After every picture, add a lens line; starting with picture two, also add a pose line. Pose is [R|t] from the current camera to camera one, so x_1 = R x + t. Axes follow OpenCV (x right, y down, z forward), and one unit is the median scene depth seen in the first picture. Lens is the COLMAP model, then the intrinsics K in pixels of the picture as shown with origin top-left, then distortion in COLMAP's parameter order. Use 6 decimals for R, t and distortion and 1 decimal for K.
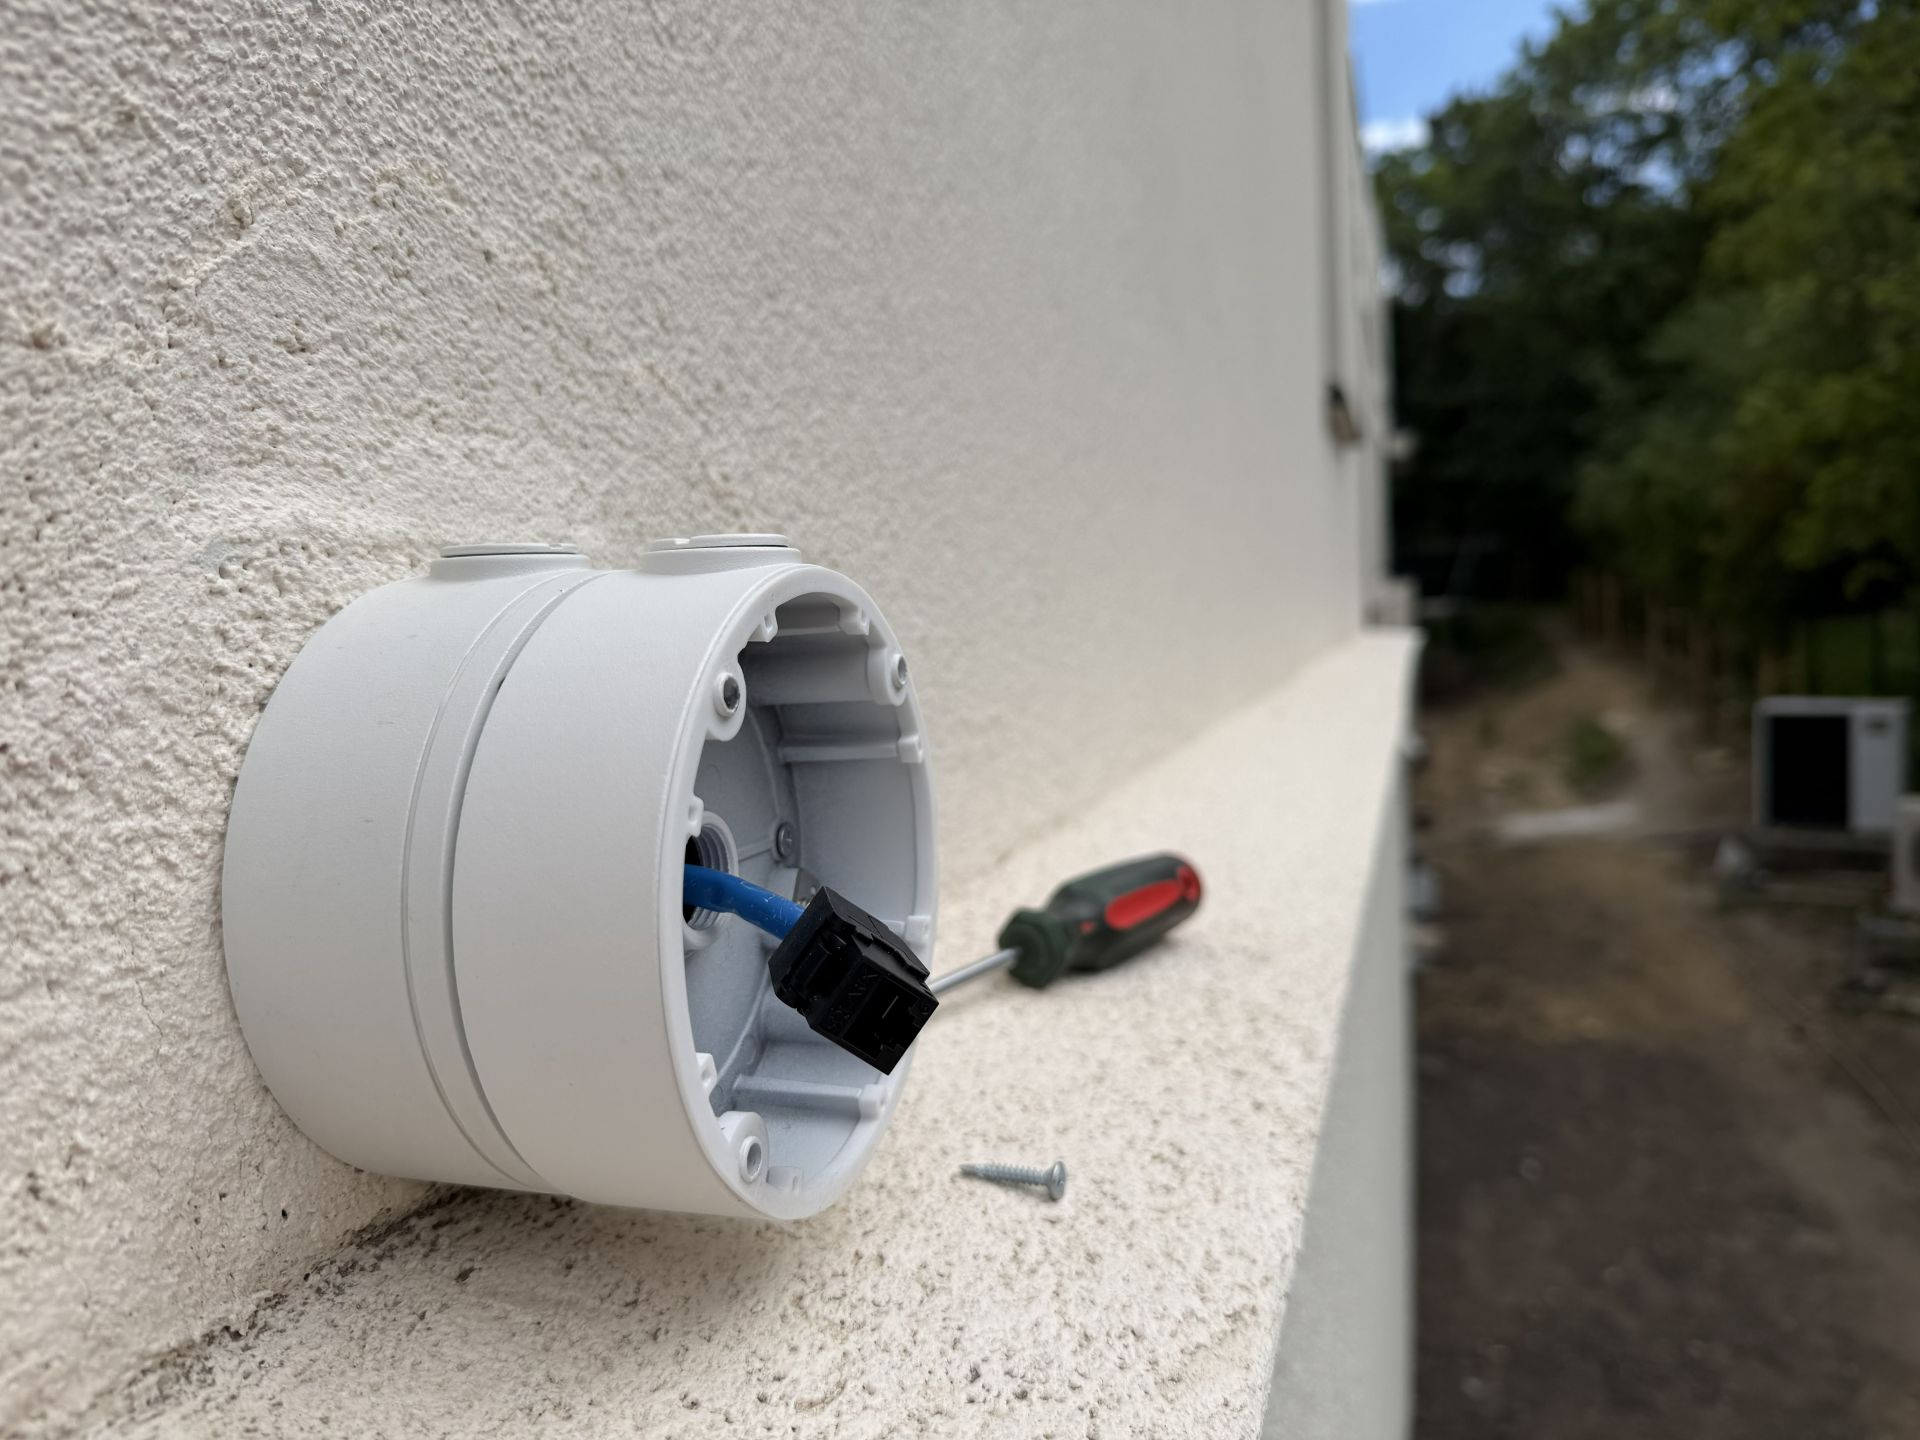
lens RADIAL K [[1364.5, 0, 964.0], [0, 1364.5, 715.7], [0, 0, 1]] dist [-0.033773, 0.002381]
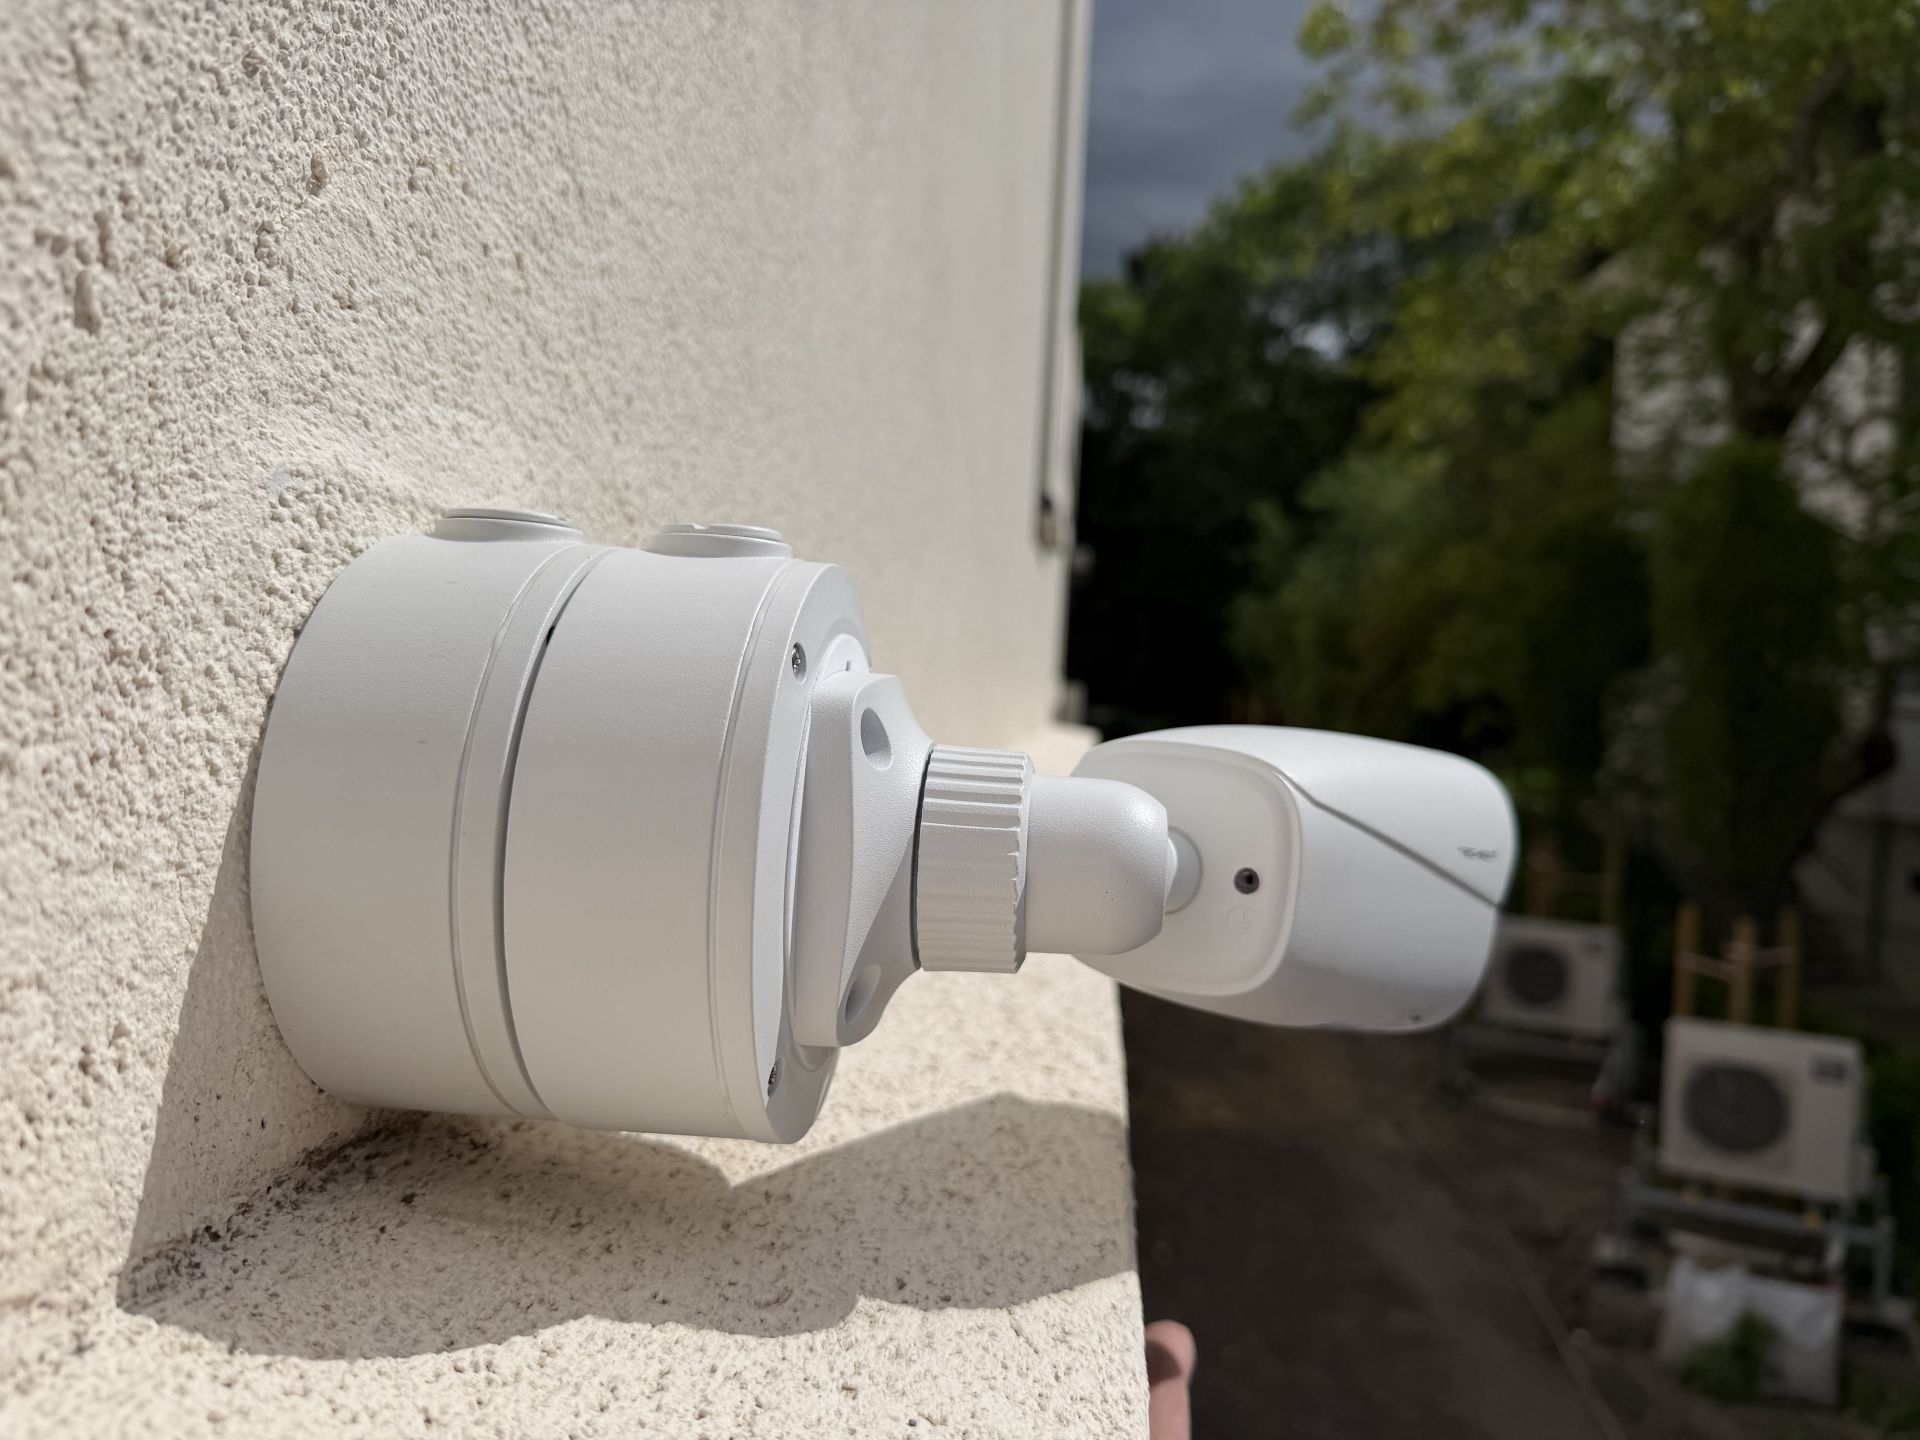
lens RADIAL K [[1364.5, 0, 956.3], [0, 1364.5, 721.7], [0, 0, 1]] dist [-0.033773, 0.002381]
pose [[0.970465, 0.087895, 0.224660, -0.248203], [-0.075999, 0.995235, -0.061081, 0.087267], [-0.228958, 0.042203, 0.972521, -0.137200]]
